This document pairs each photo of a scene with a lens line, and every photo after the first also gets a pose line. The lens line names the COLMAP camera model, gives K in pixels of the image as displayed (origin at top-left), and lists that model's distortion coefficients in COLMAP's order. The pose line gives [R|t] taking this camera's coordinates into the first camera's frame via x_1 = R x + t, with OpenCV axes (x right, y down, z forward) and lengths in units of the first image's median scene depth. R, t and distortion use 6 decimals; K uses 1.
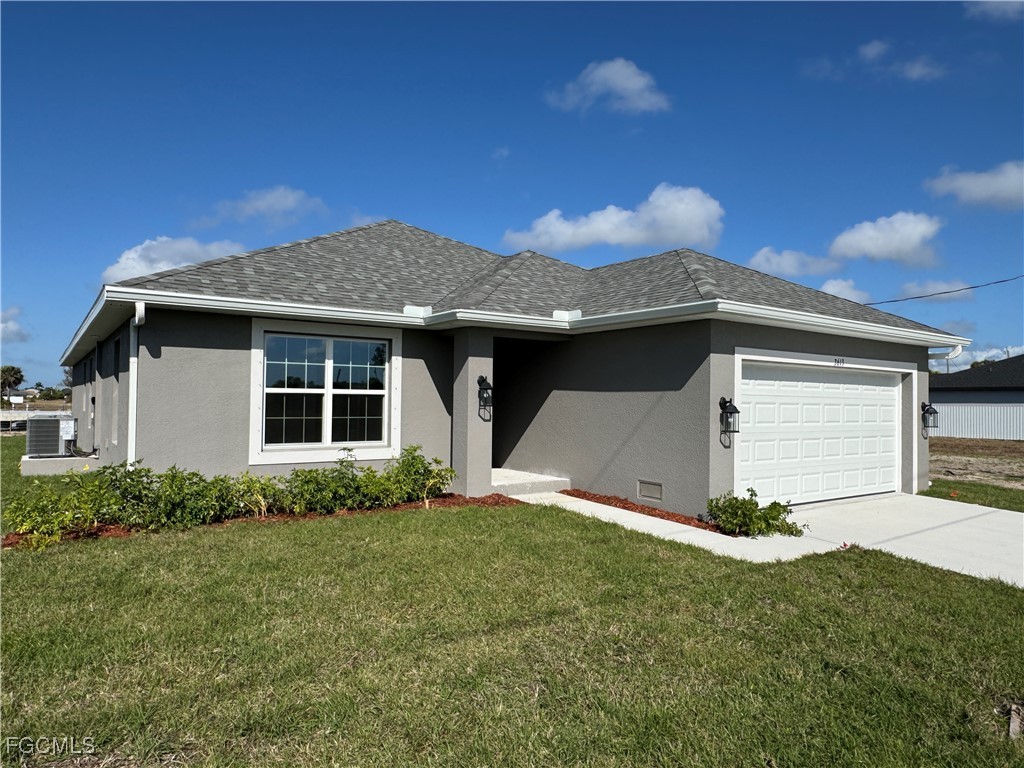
lens RADIAL K [[671.0, 0, 513.1], [0, 671.0, 387.7], [0, 0, 1]] dist [-0.001383, -0.000428]
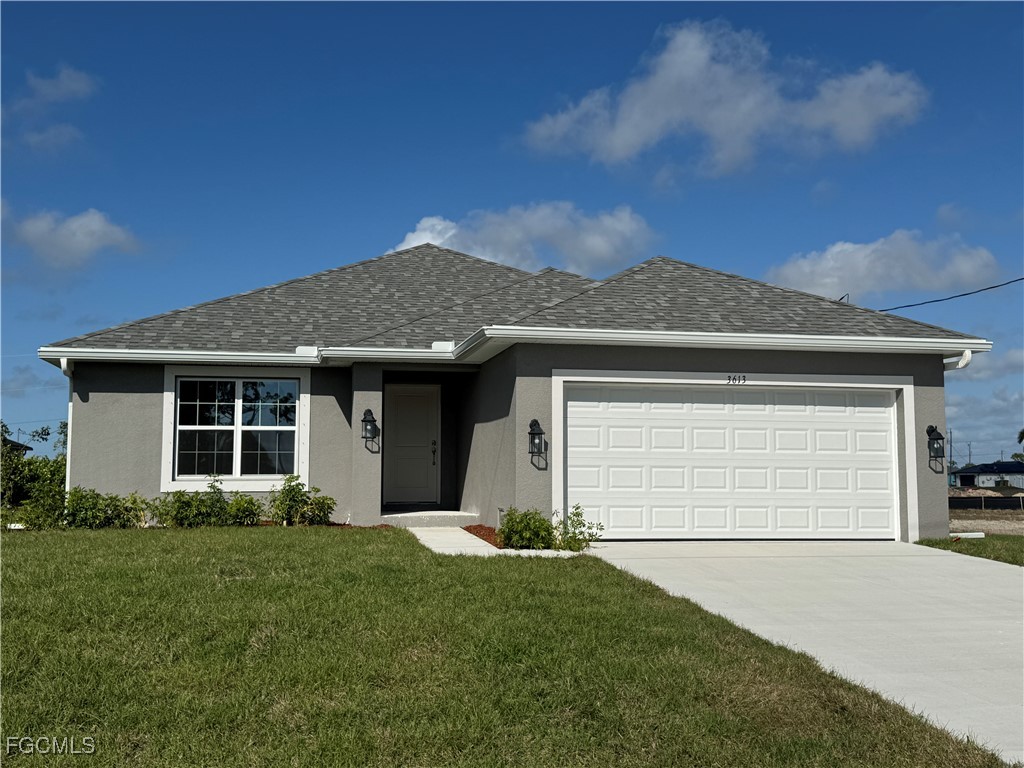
lens RADIAL K [[1151.8, 0, 512.0], [0, 1151.8, 384.0], [0, 0, 1]] dist [0.138242, -0.003159]
pose [[0.914873, -0.045522, -0.401168, 0.896900], [0.018552, 0.997314, -0.070860, 0.076361], [0.403316, 0.057386, 0.913260, -0.554001]]
